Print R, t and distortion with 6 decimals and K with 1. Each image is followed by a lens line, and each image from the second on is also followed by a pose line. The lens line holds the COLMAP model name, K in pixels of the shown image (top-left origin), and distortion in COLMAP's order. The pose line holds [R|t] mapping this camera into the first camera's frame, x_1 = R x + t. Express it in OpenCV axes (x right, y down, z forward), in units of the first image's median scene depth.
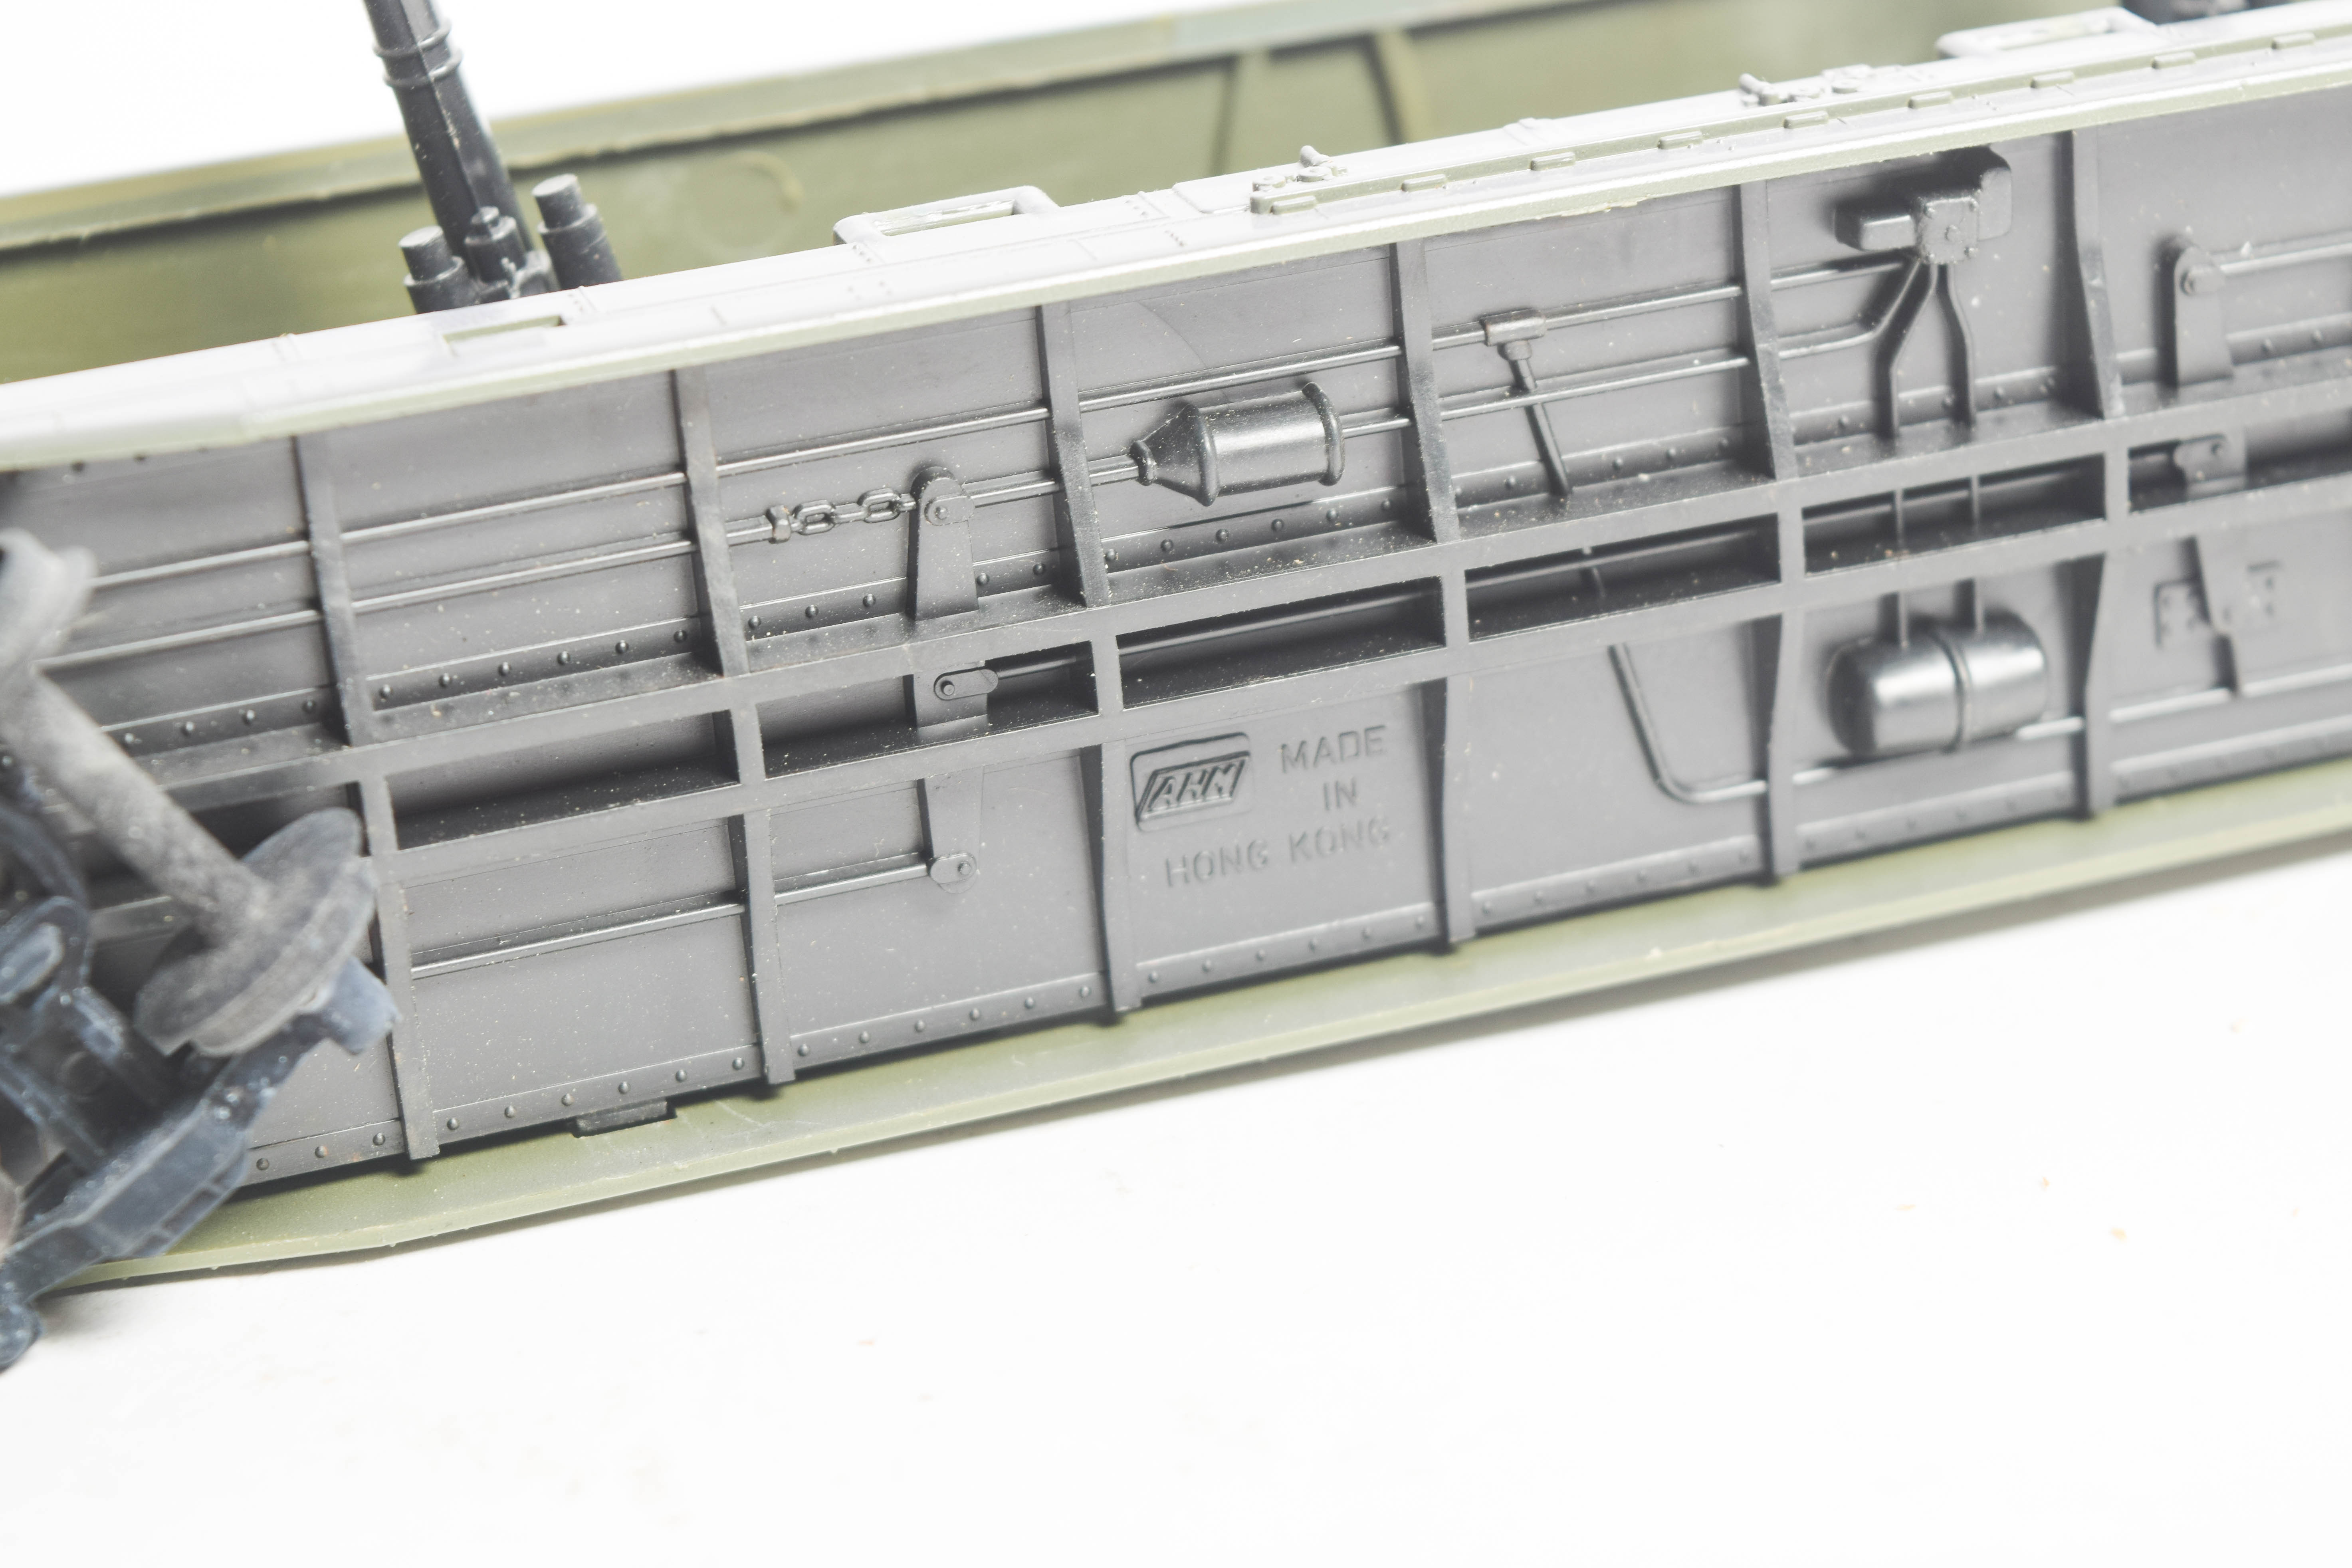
lens RADIAL K [[5224.8, 0, 1192.7], [0, 5224.8, 784.1], [0, 0, 1]] dist [-0.045787, 0.000000]
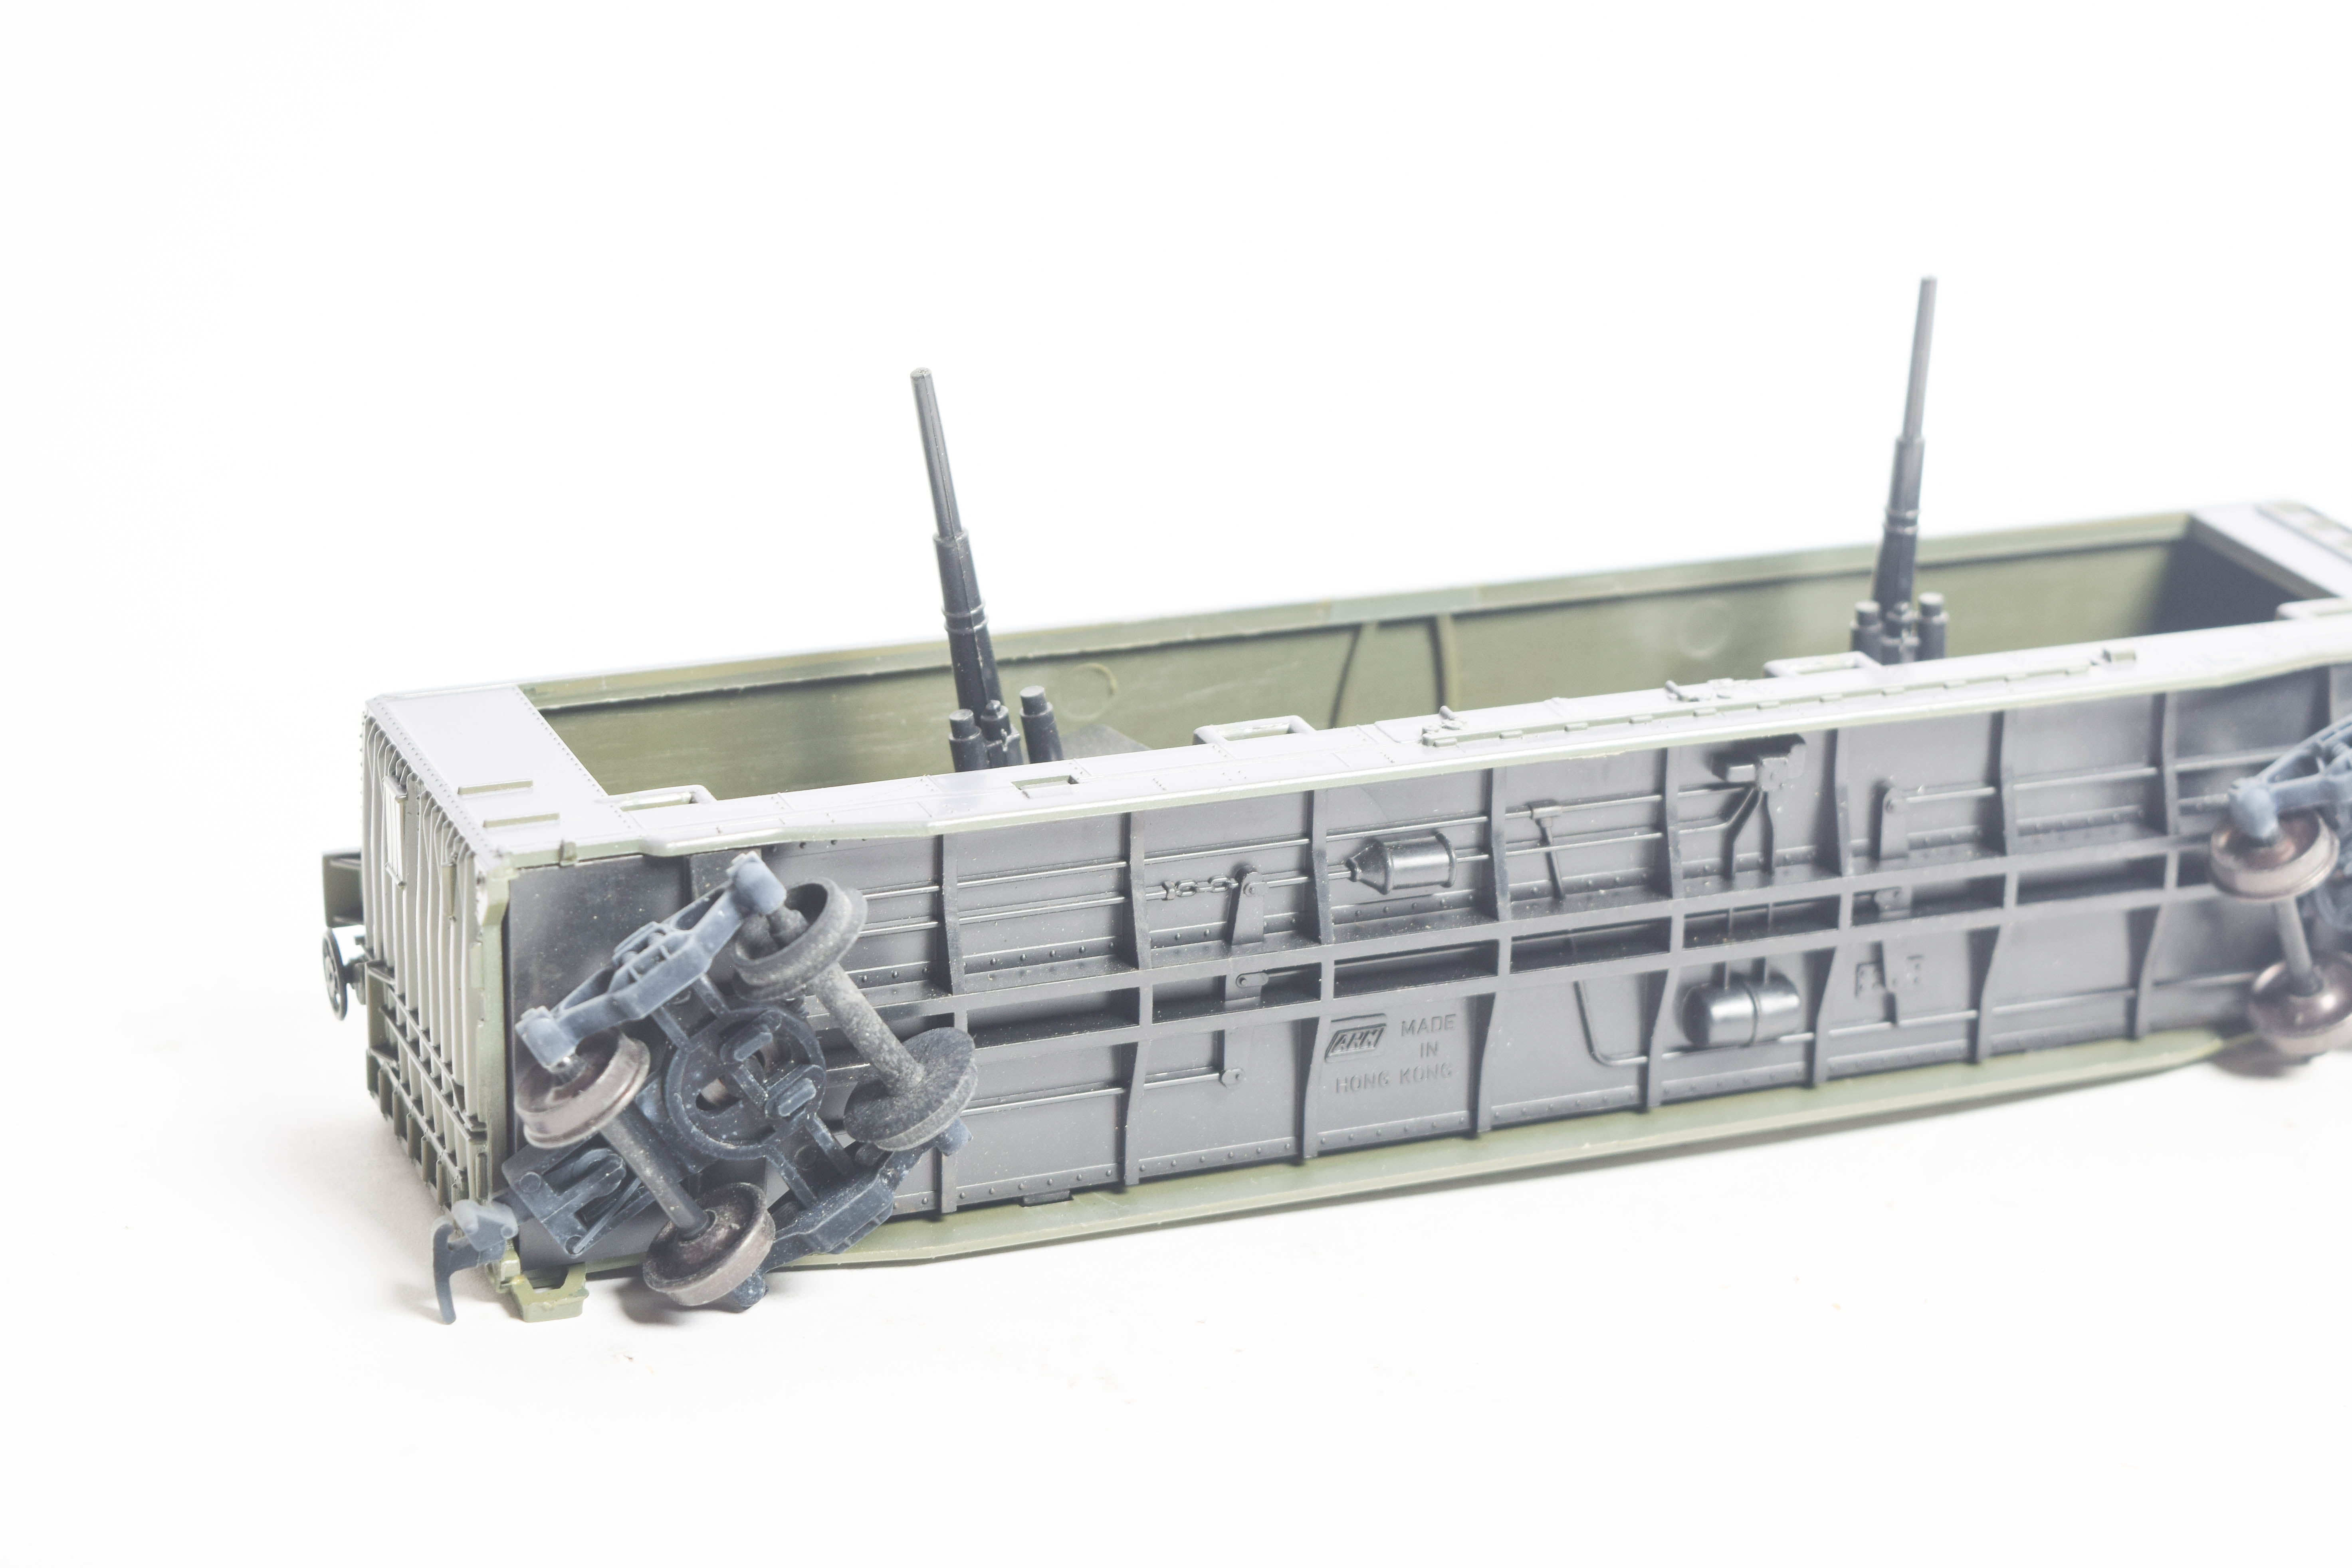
lens RADIAL K [[5224.8, 0, 1166.1], [0, 5224.8, 788.1], [0, 0, 1]] dist [-0.045787, 0.000000]
pose [[0.991008, 0.072958, 0.112165, -0.283530], [-0.069631, 0.997017, -0.033309, -0.022596], [-0.114261, 0.025199, 0.993131, -0.851393]]
